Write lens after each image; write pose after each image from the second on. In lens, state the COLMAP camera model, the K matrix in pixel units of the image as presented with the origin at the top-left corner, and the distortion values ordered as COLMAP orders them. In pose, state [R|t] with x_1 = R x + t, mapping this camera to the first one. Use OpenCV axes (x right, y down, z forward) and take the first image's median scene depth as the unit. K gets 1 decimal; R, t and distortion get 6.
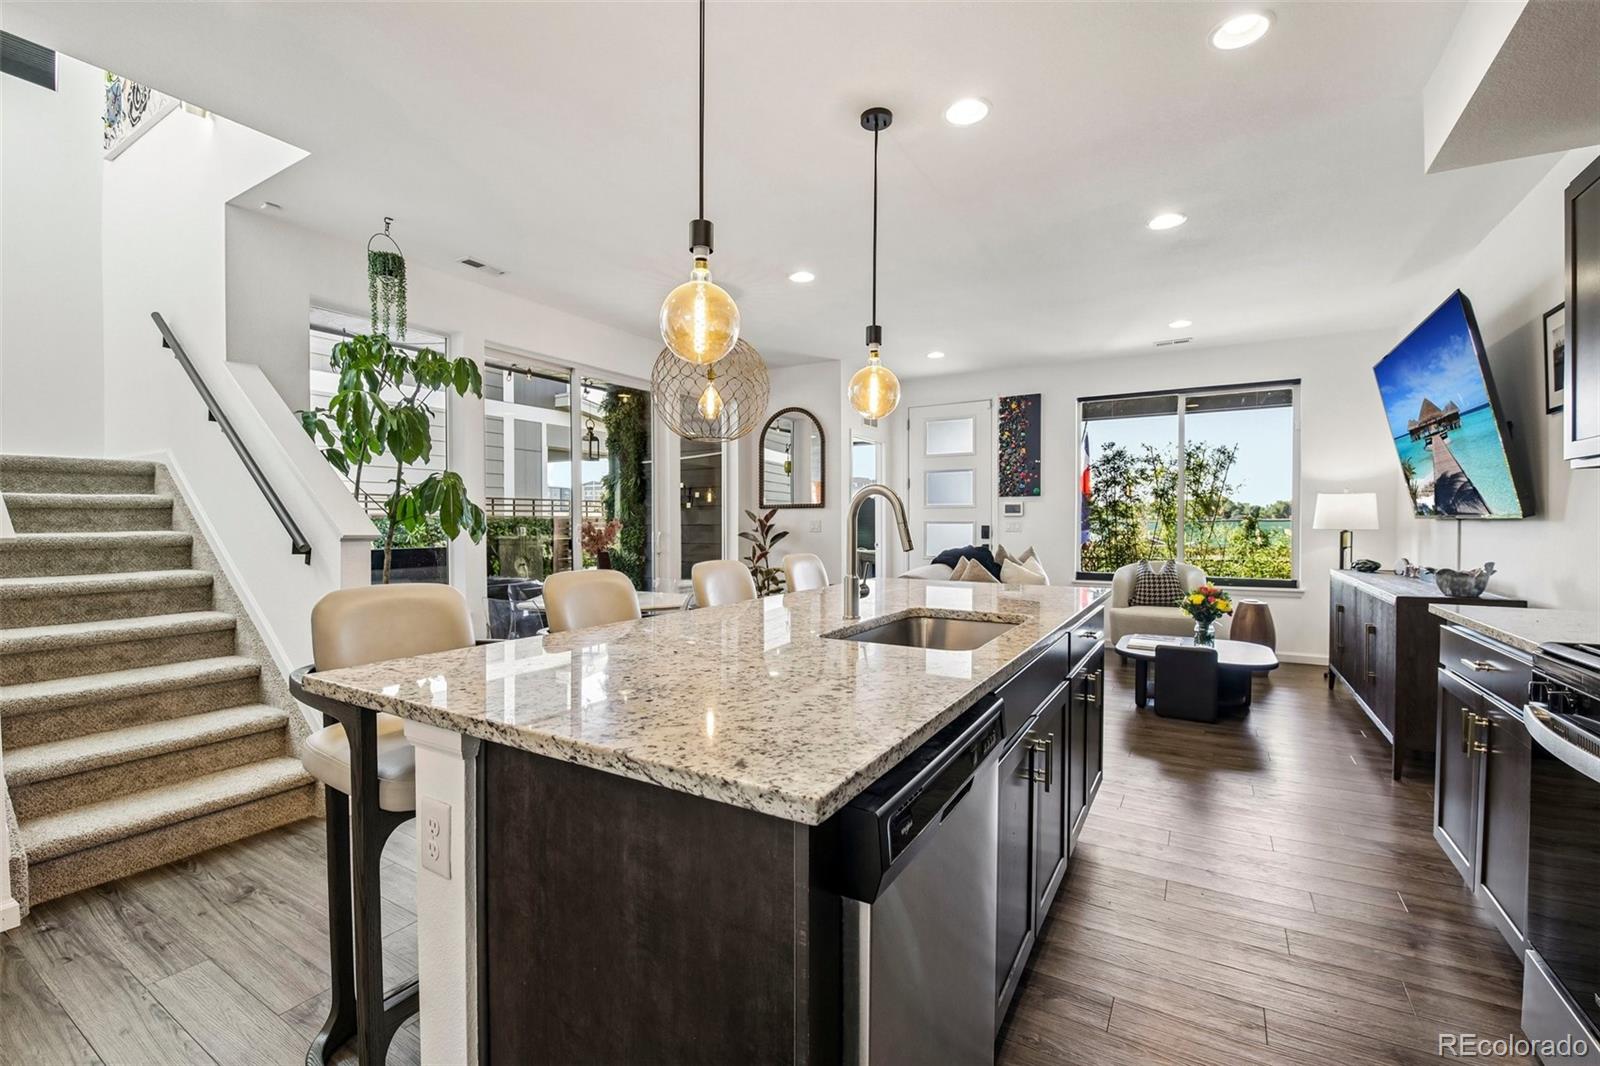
lens RADIAL K [[690.0, 0, 794.2], [0, 690.0, 535.3], [0, 0, 1]] dist [-0.016494, -0.000477]
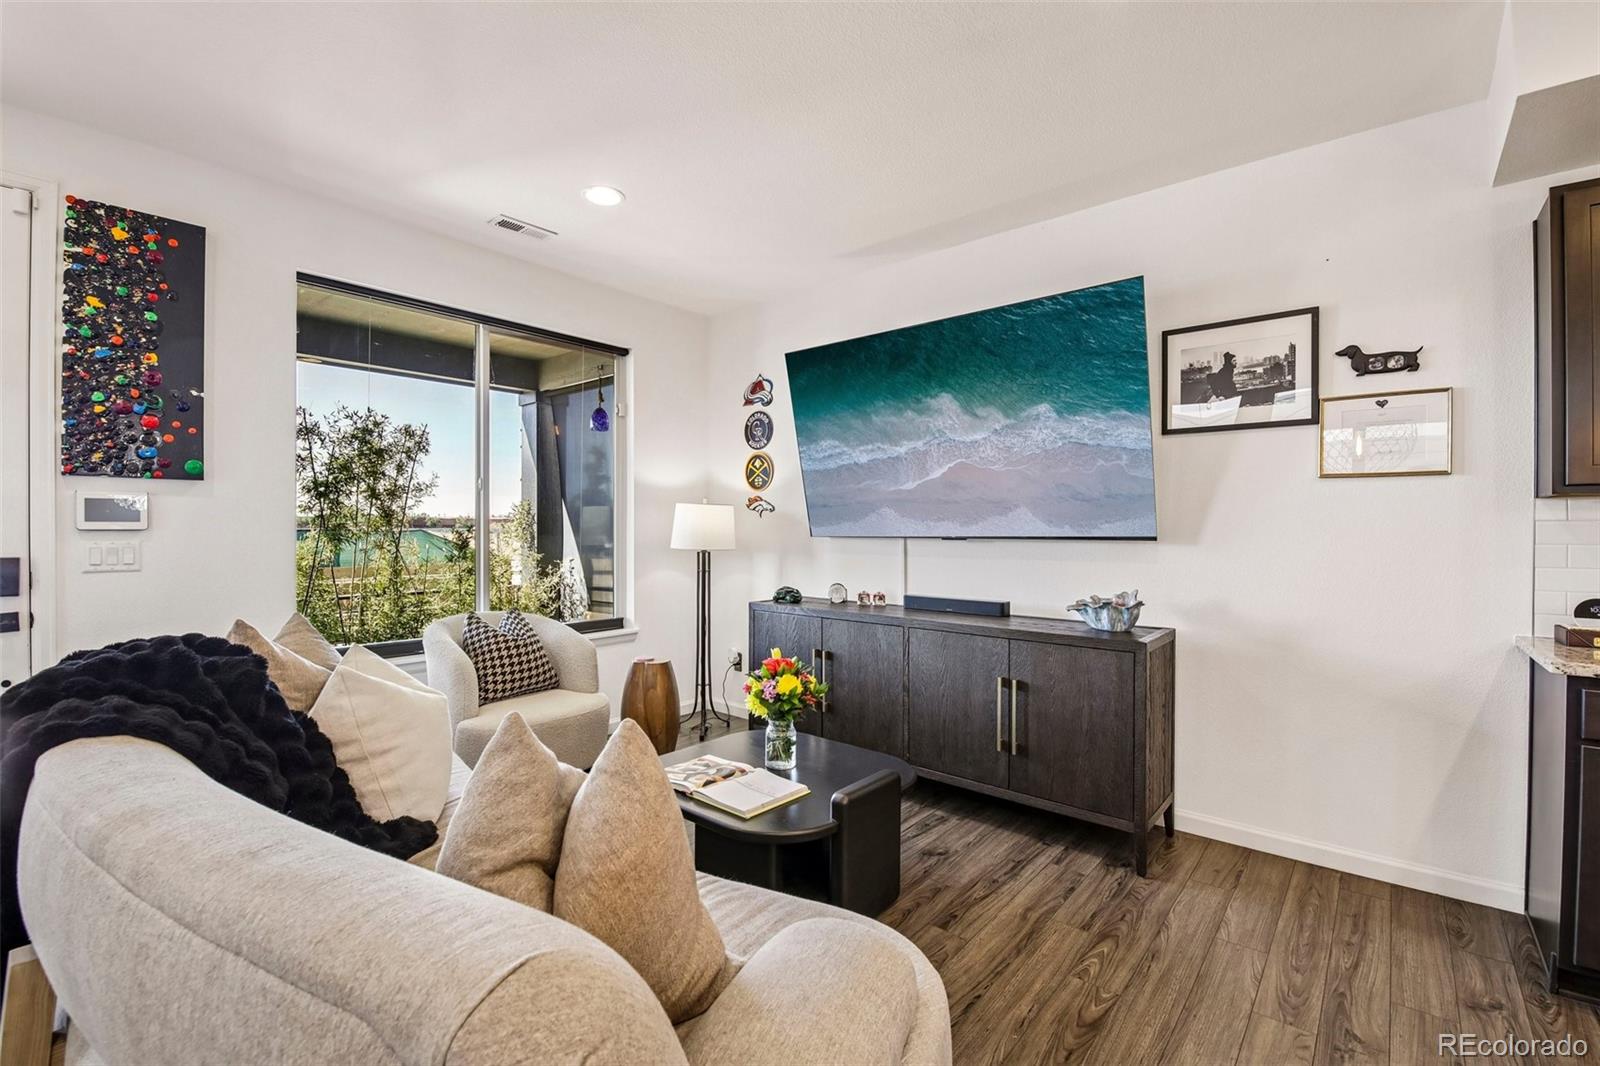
lens RADIAL K [[699.1, 0, 800.0], [0, 699.1, 533.0], [0, 0, 1]] dist [-0.016672, -0.000202]
pose [[0.164892, -0.003598, 0.986305, 0.014287], [0.018516, 0.999828, 0.000551, -0.020131], [-0.986138, 0.018172, 0.164931, 0.588718]]
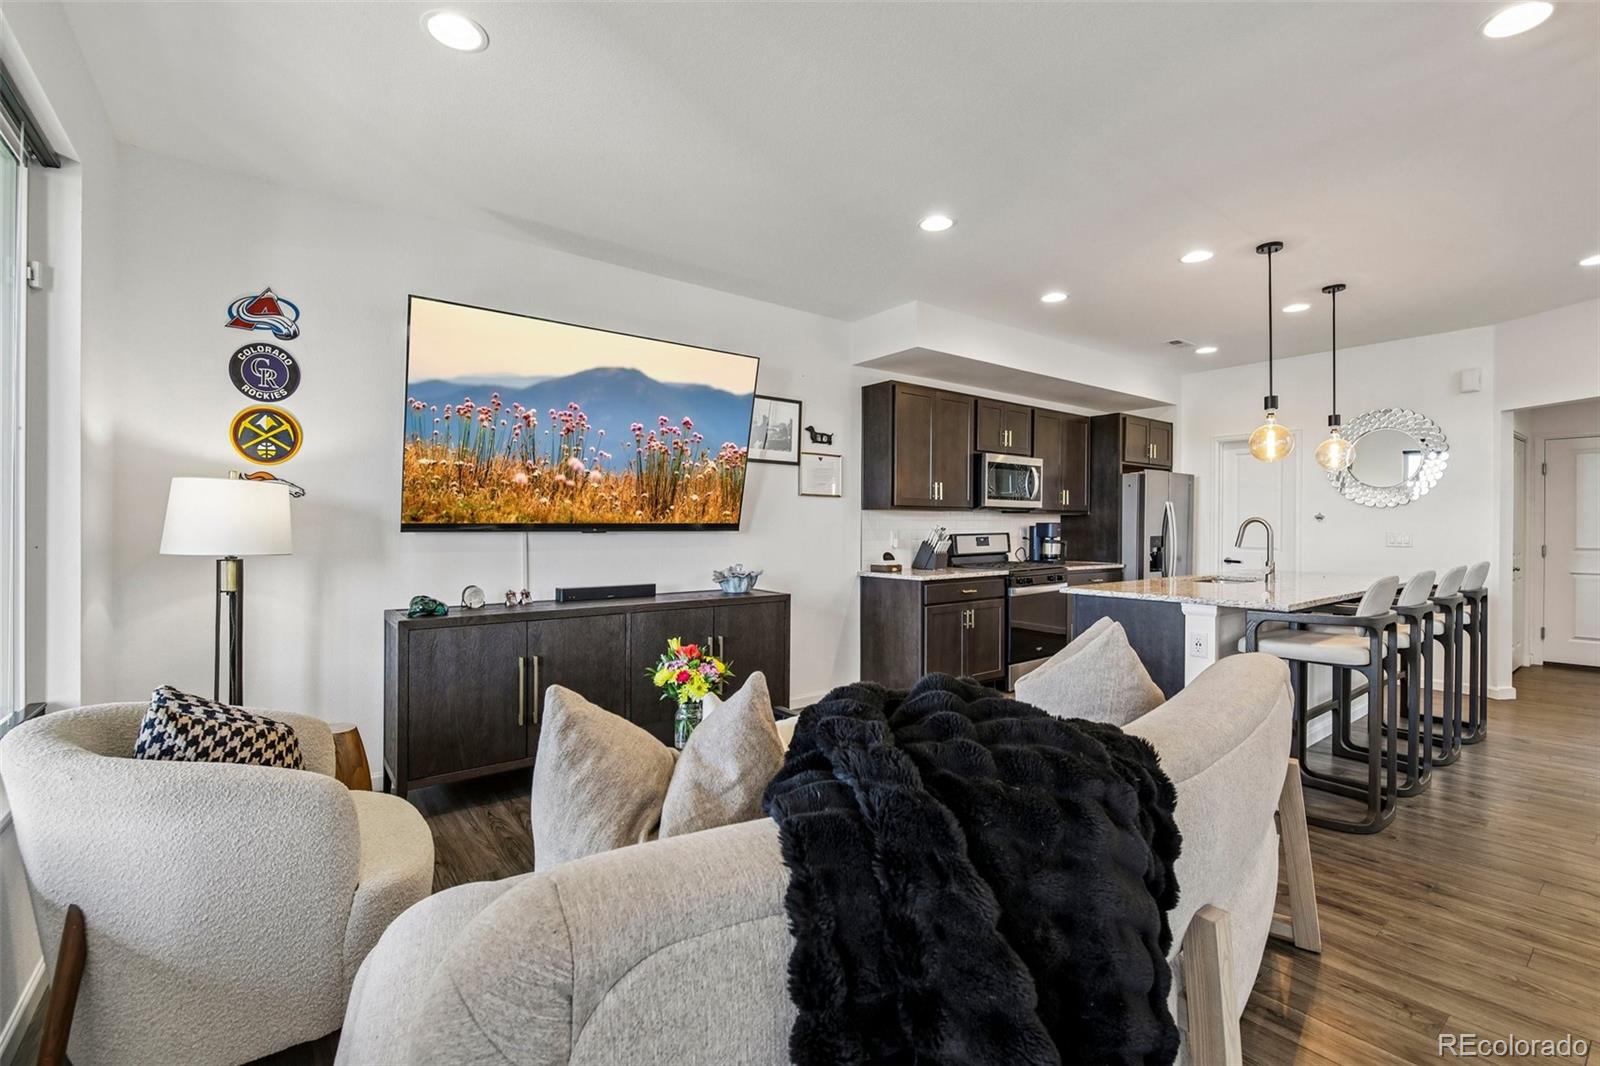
lens RADIAL K [[708.5, 0, 800.0], [0, 708.5, 533.0], [0, 0, 1]] dist [0.013507, -0.000118]
pose [[-0.933999, -0.007499, 0.357198, 0.186488], [0.003852, 0.999510, 0.031057, -0.029620], [-0.357256, 0.030383, -0.933512, 1.035634]]
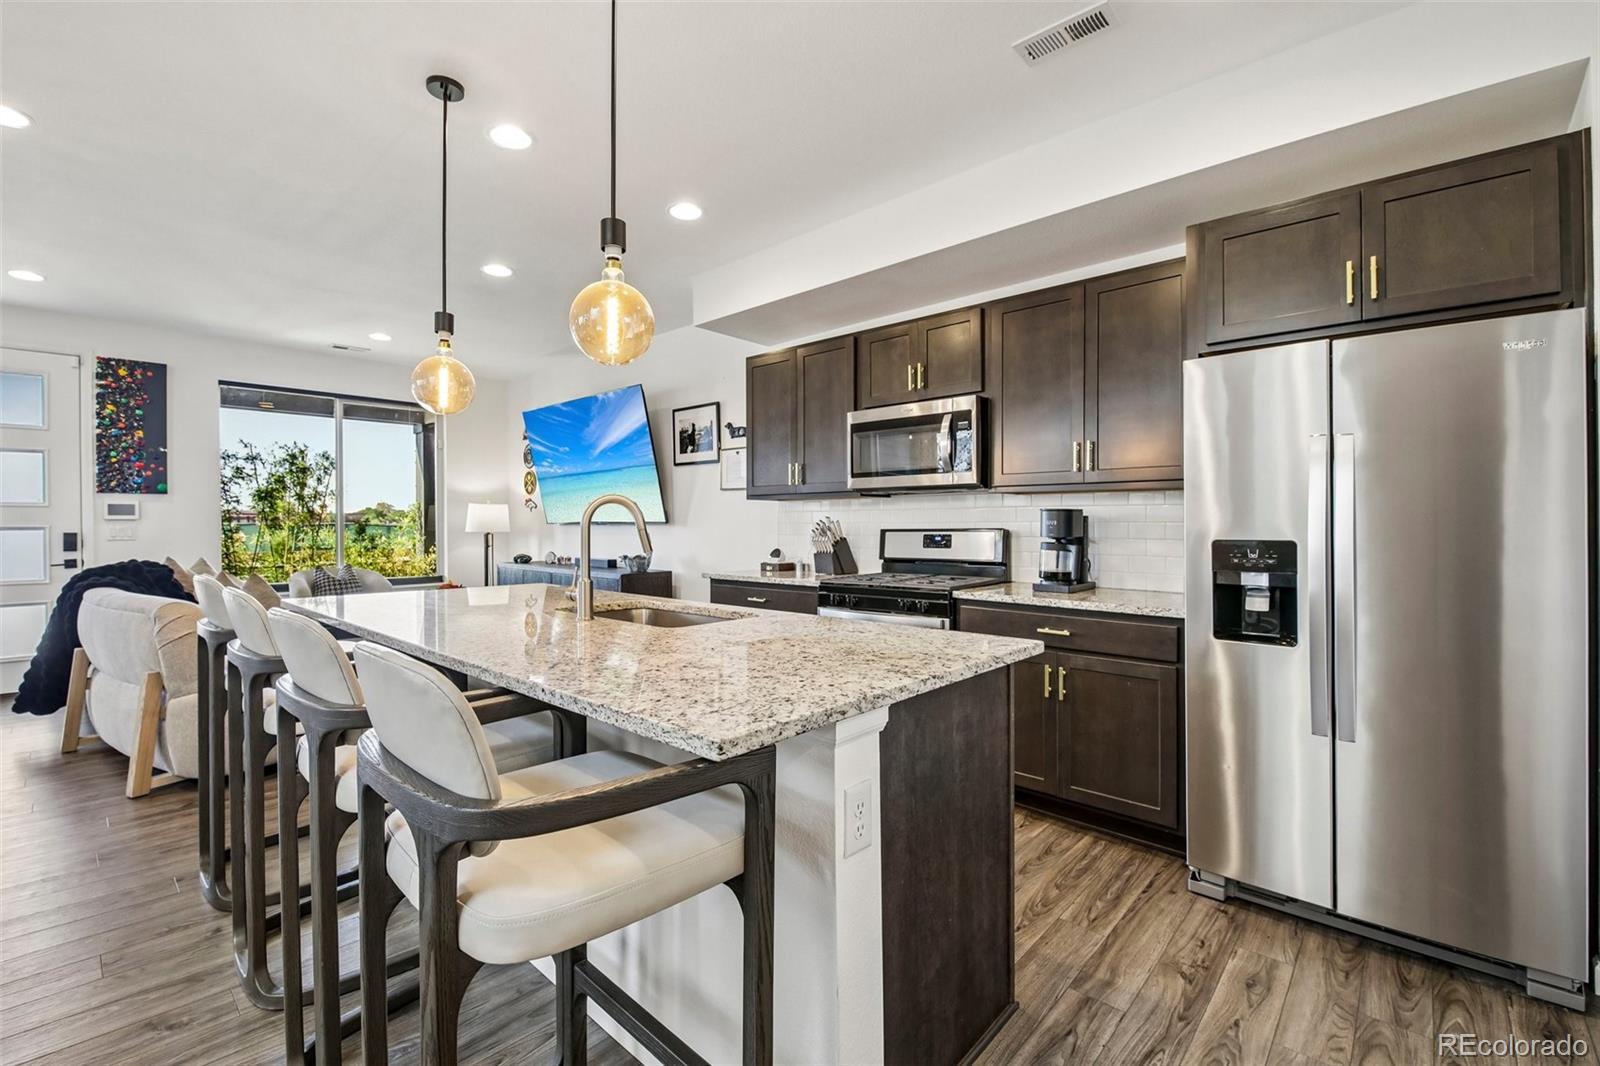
lens RADIAL K [[690.0, 0, 794.2], [0, 690.0, 535.3], [0, 0, 1]] dist [-0.016494, -0.000477]
pose [[0.198907, -0.014379, 0.979913, -0.264503], [0.020284, 0.999739, 0.010553, -0.003852], [-0.979809, 0.017777, 0.199146, 0.143349]]
